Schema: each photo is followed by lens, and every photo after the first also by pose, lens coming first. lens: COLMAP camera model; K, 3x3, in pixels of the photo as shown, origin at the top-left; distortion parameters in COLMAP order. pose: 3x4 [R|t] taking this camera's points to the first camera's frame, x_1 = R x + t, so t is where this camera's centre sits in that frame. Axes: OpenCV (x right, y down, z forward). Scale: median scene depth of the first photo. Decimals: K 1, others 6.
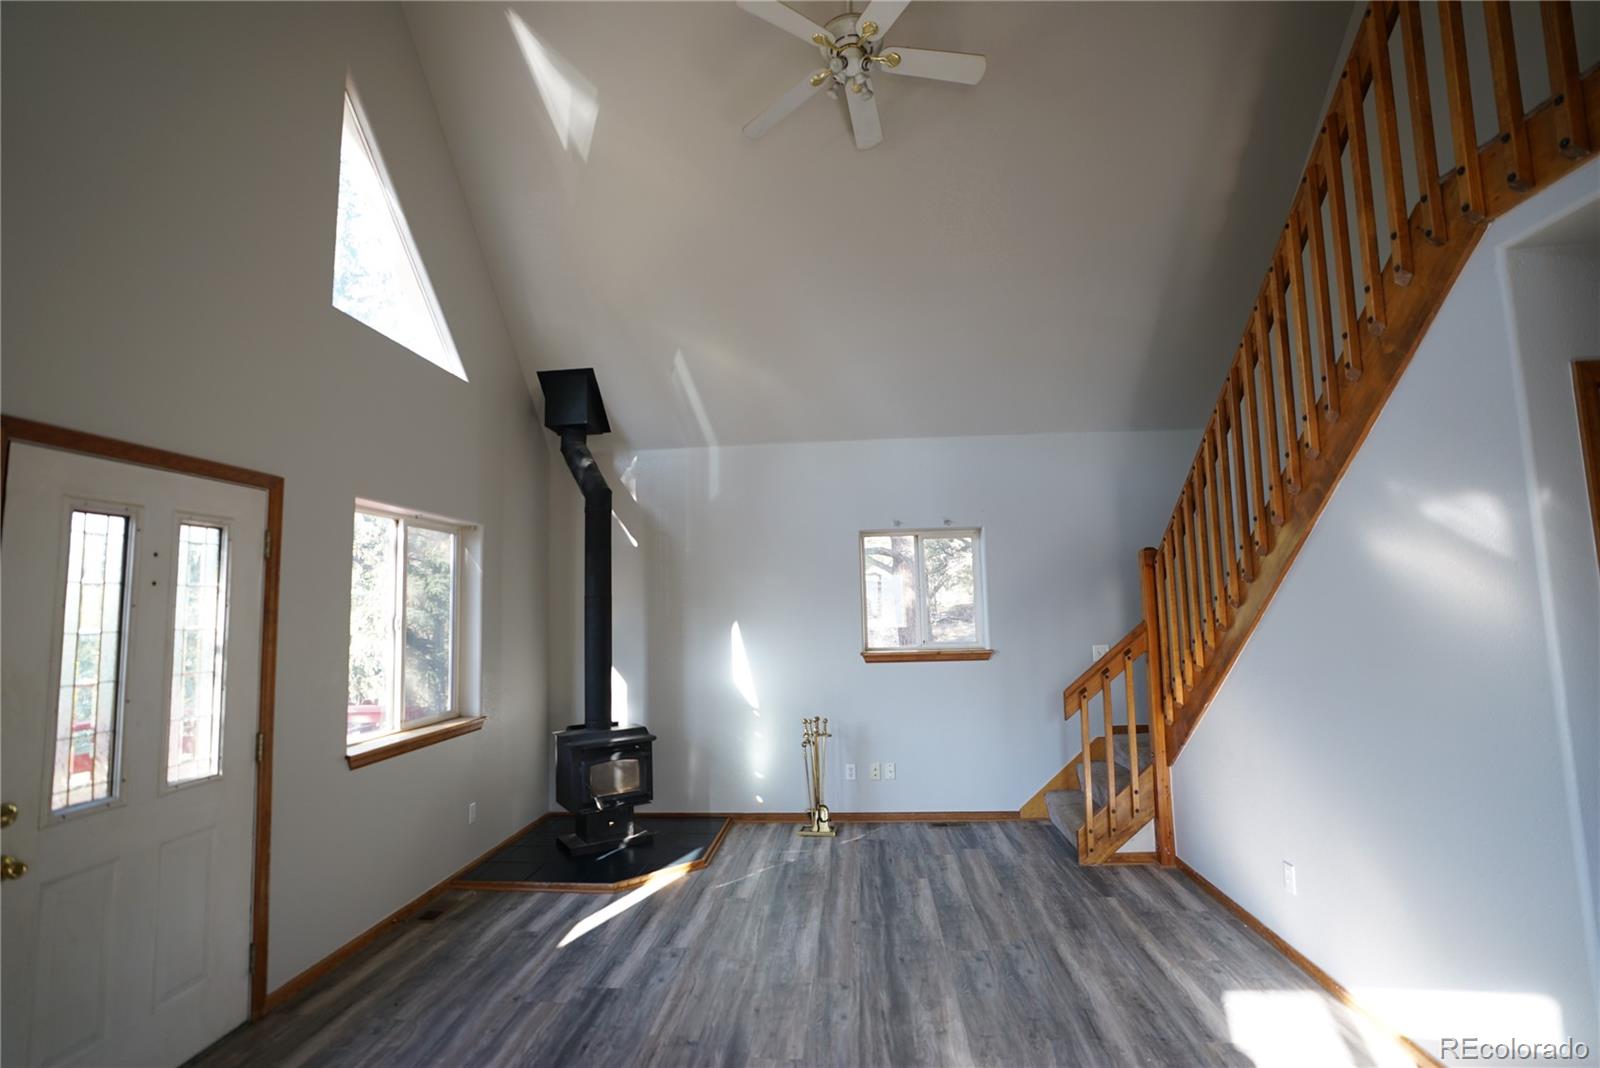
lens RADIAL K [[749.2, 0, 800.0], [0, 749.2, 534.0], [0, 0, 1]] dist [-0.001213, -0.000159]
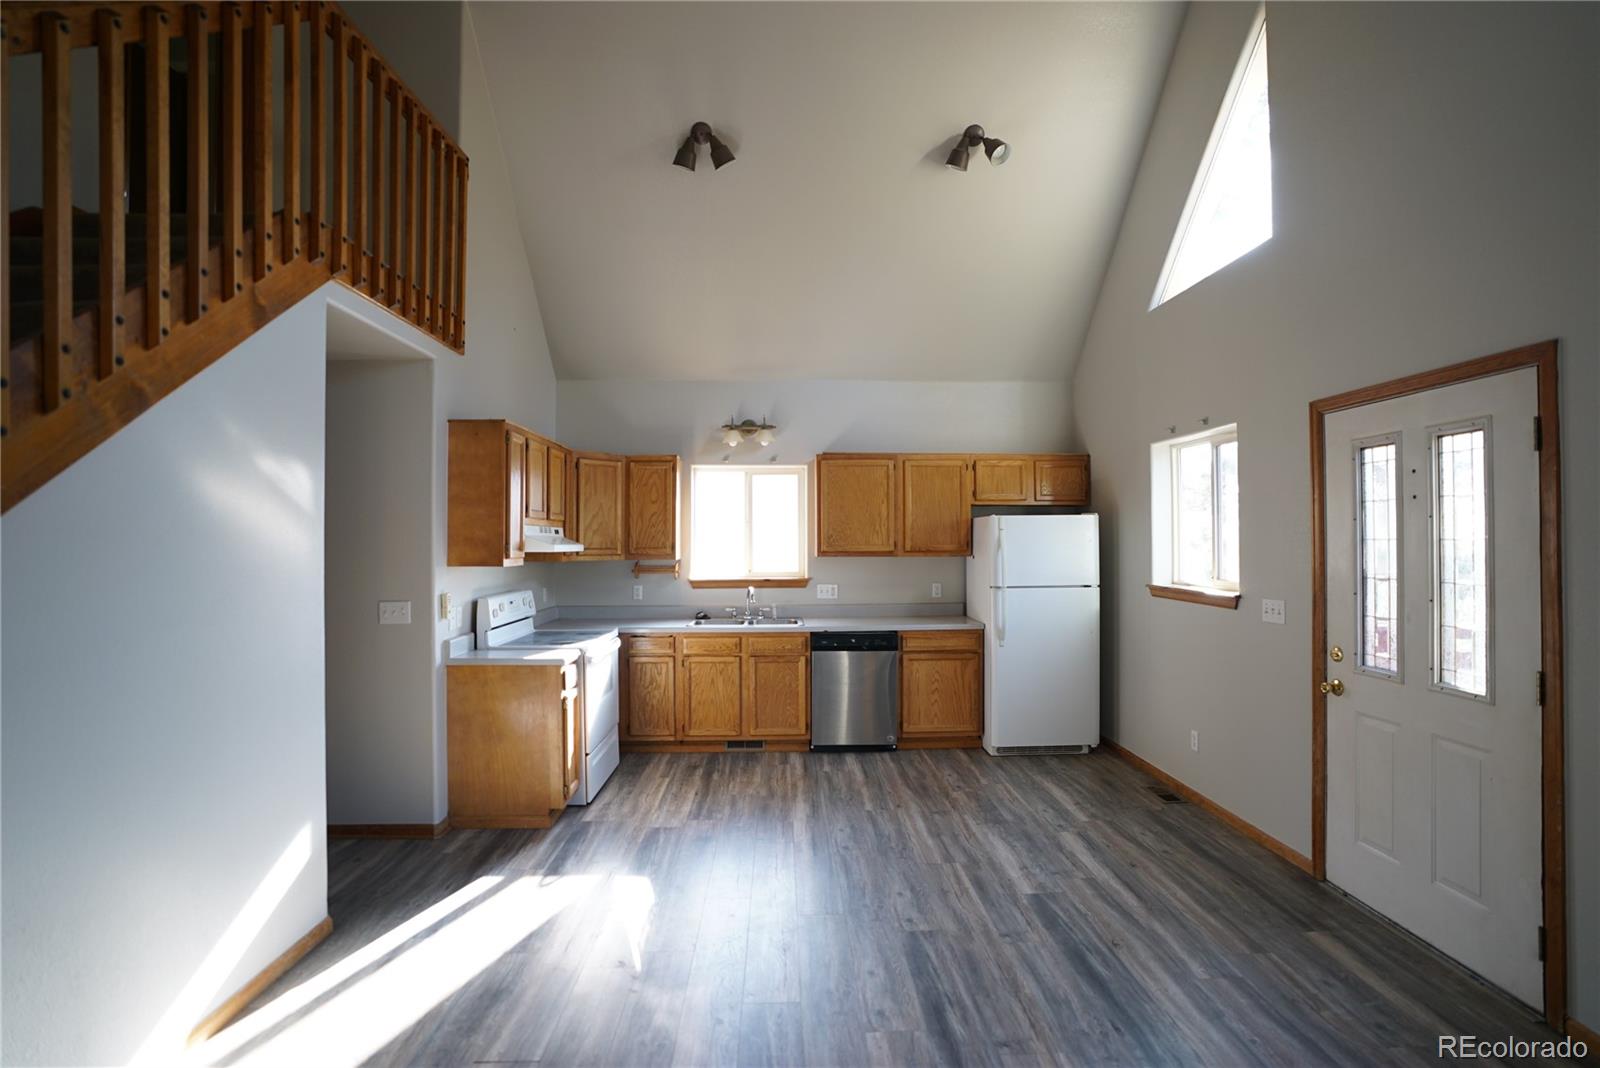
lens RADIAL K [[749.1, 0, 802.2], [0, 749.1, 530.1], [0, 0, 1]] dist [-0.066656, 0.028345]
pose [[-0.993115, 0.026809, -0.114034, 0.139587], [0.038889, 0.993704, -0.105067, 0.161333], [0.110499, -0.108779, -0.987905, 1.645468]]
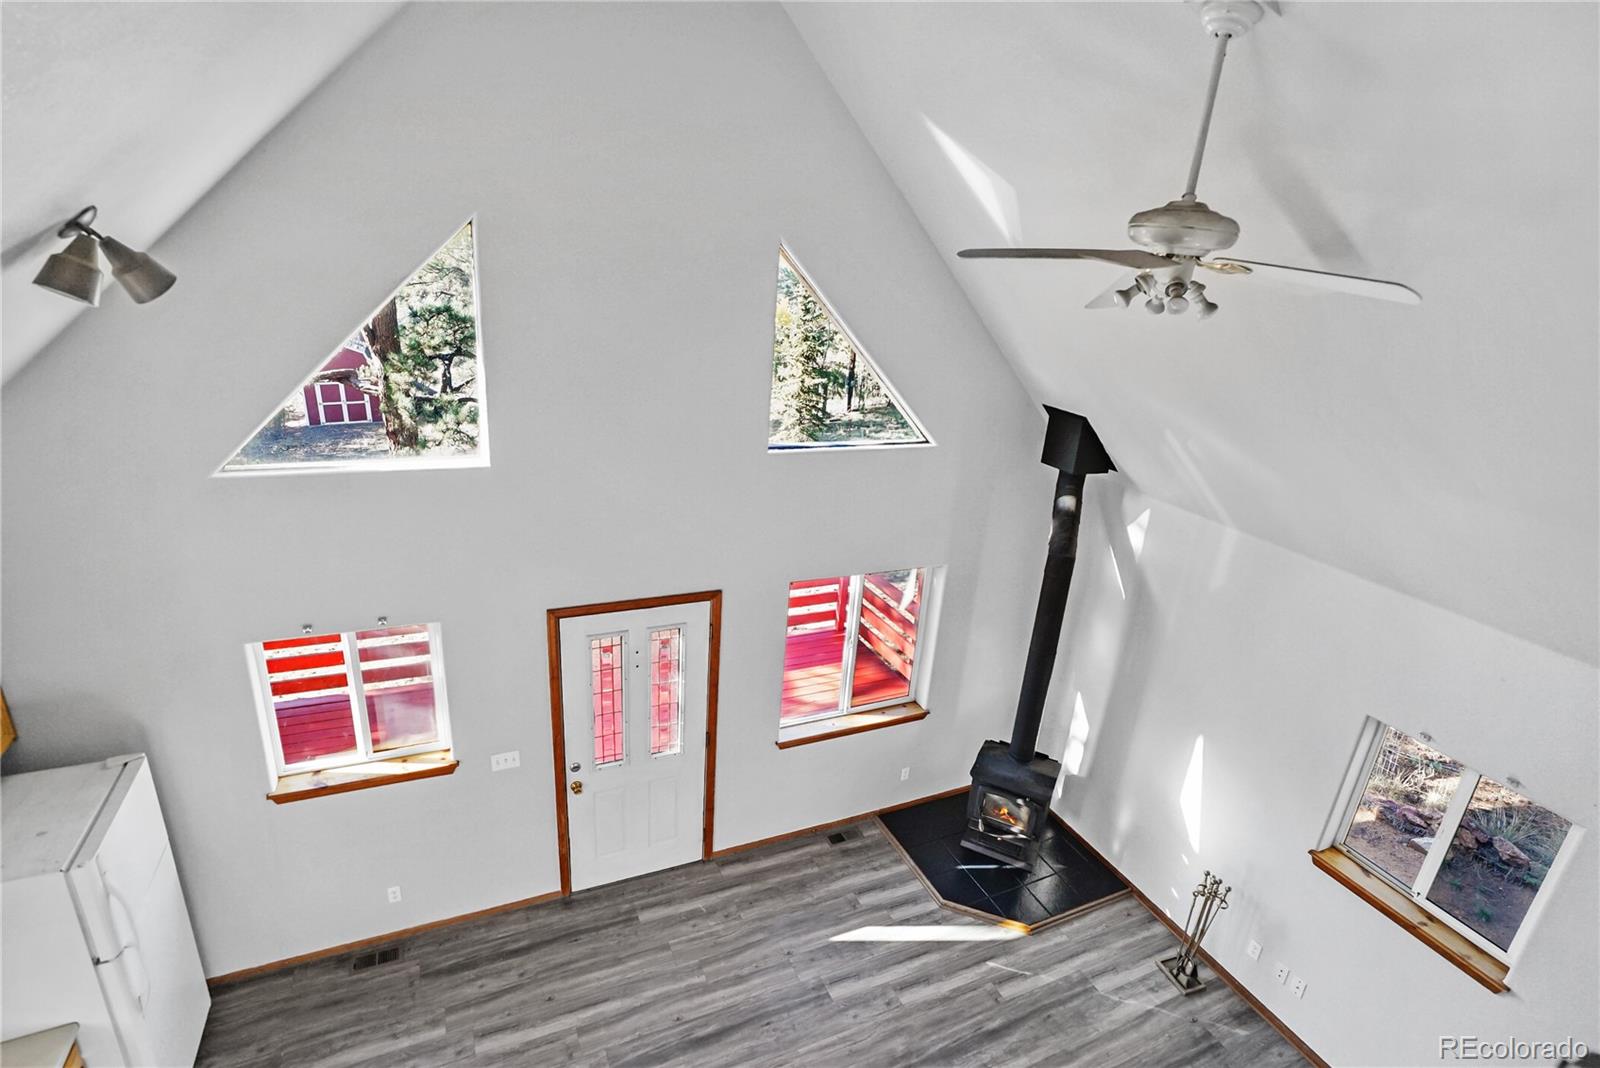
lens RADIAL K [[783.7, 0, 807.2], [0, 783.7, 532.4], [0, 0, 1]] dist [-0.064583, 0.031063]
pose [[0.491770, 0.346735, -0.798710, 0.621556], [-0.000159, 0.917328, 0.398132, -0.828135], [0.870725, -0.195662, 0.451169, 0.477076]]
